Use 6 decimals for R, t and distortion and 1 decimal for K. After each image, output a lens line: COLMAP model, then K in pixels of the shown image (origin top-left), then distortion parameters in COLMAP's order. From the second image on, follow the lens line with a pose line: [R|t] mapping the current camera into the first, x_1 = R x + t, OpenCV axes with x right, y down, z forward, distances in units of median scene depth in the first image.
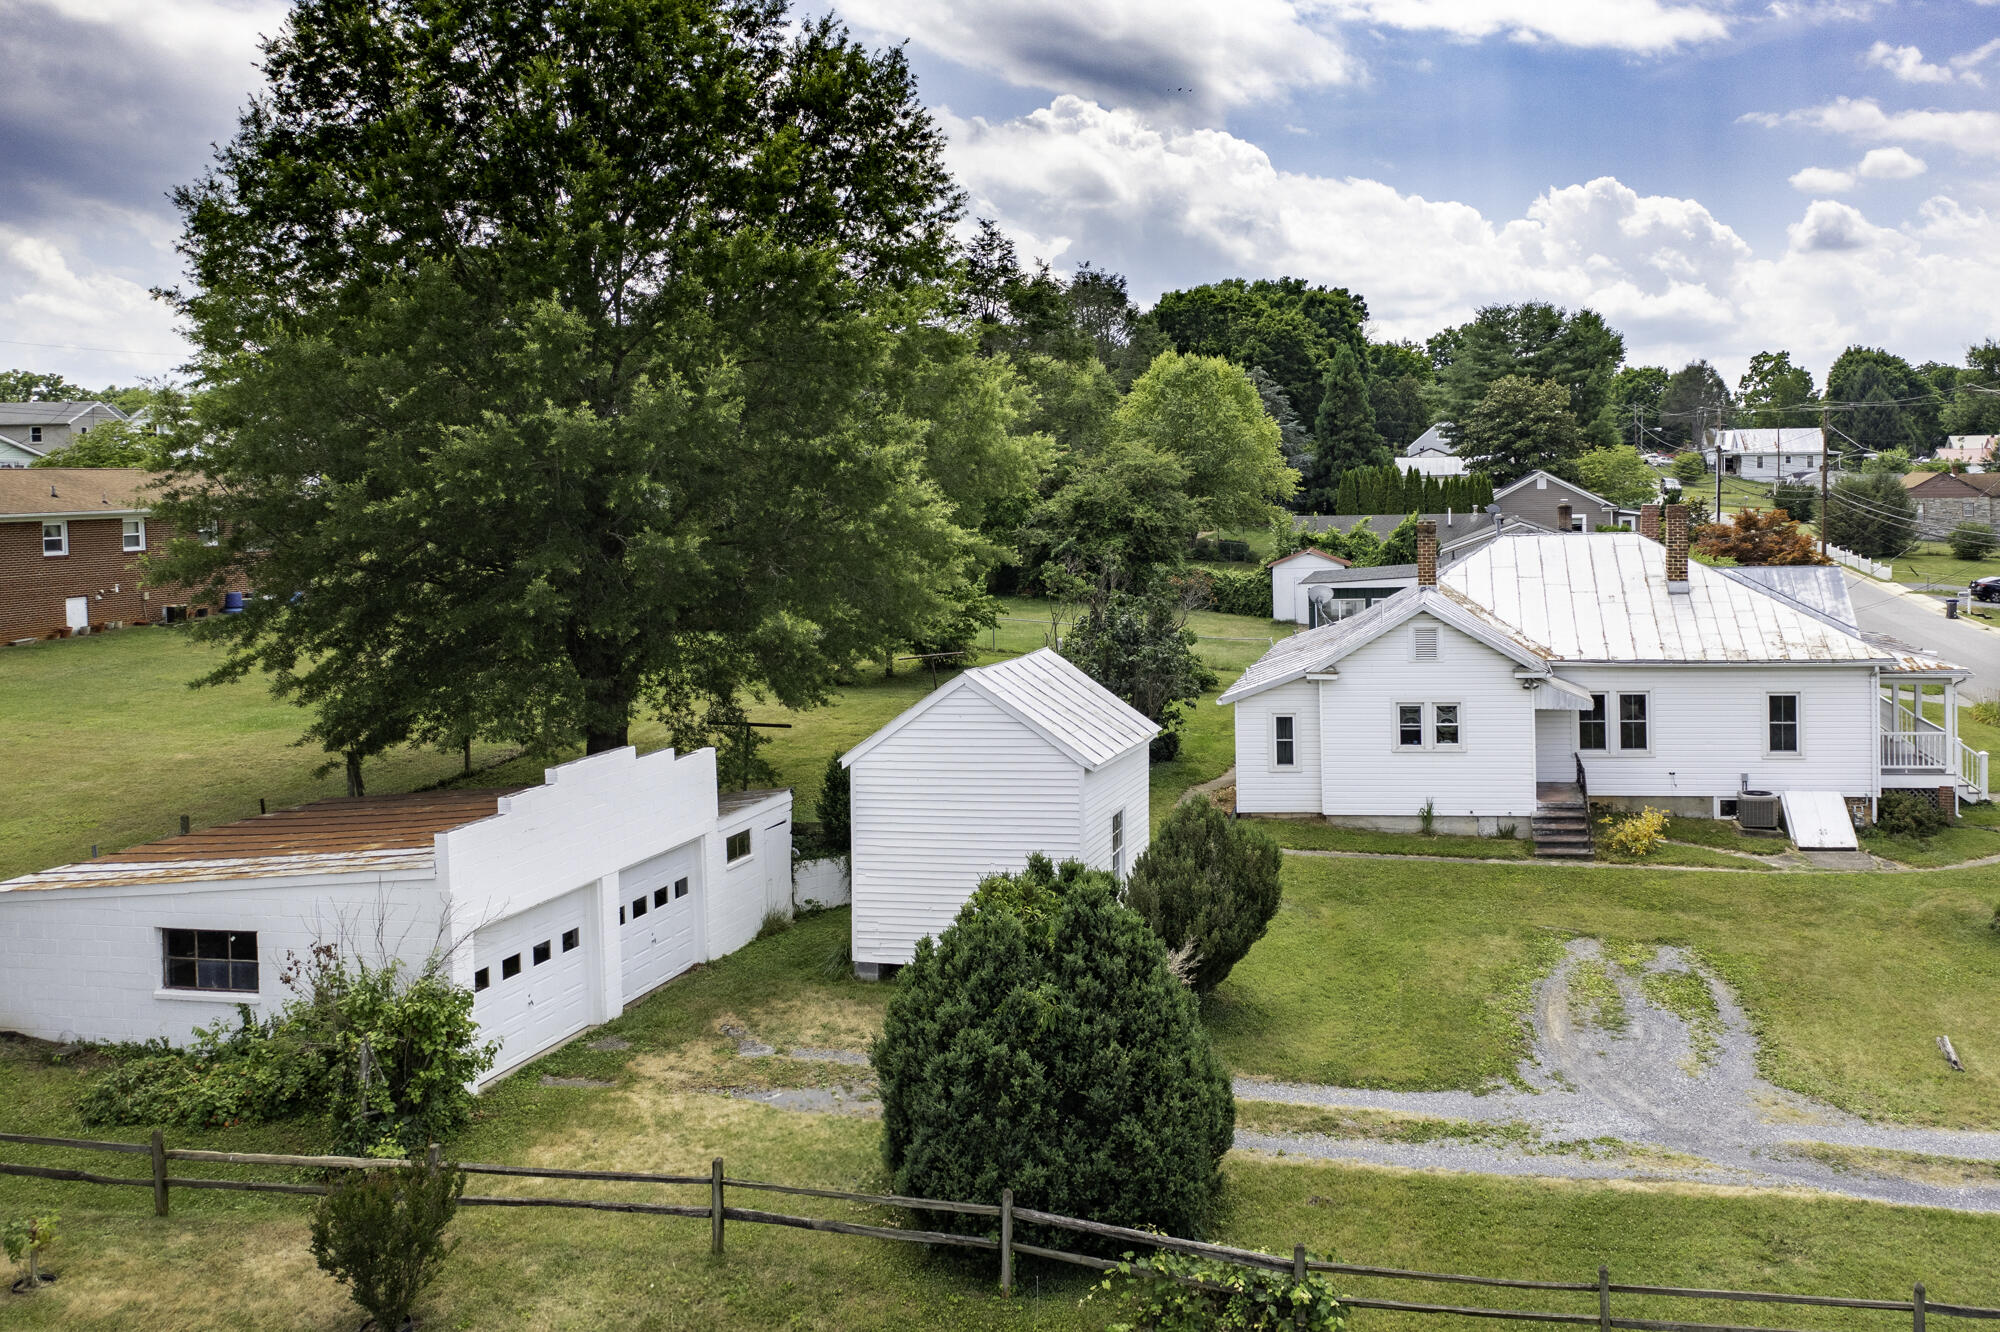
lens RADIAL K [[1620.6, 0, 1250.4], [0, 1620.6, 519.3], [0, 0, 1]] dist [-0.007138, 0.004983]
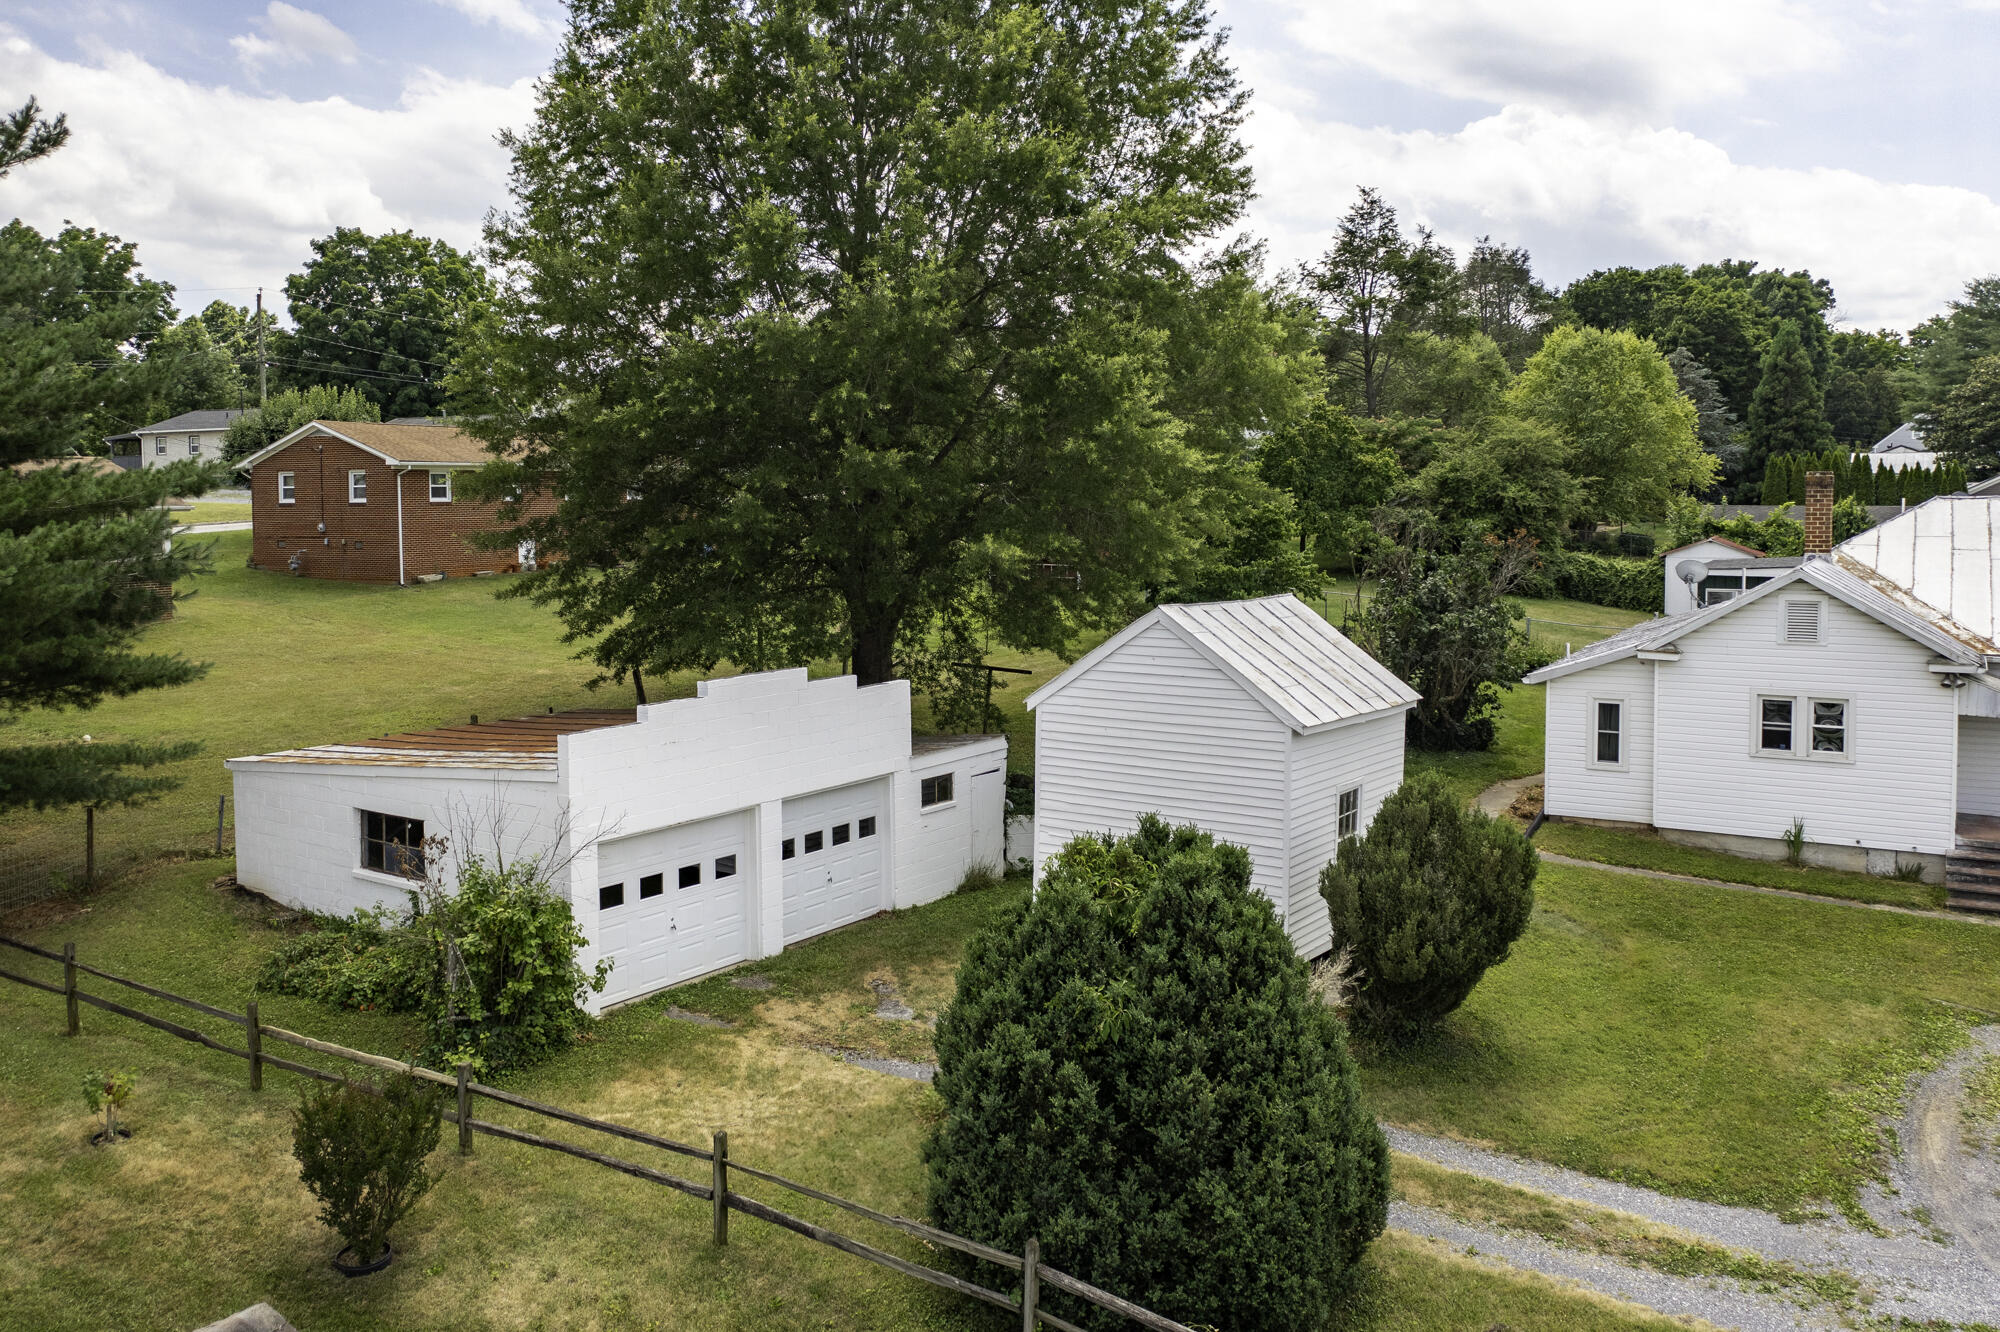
lens RADIAL K [[1579.7, 0, 1028.2], [0, 1579.7, 575.8], [0, 0, 1]] dist [-0.008483, 0.009583]
pose [[0.920440, 0.037818, -0.389050, 0.076283], [-0.025452, 0.998995, 0.036894, 0.046212], [0.390054, -0.024056, 0.920478, 0.199107]]
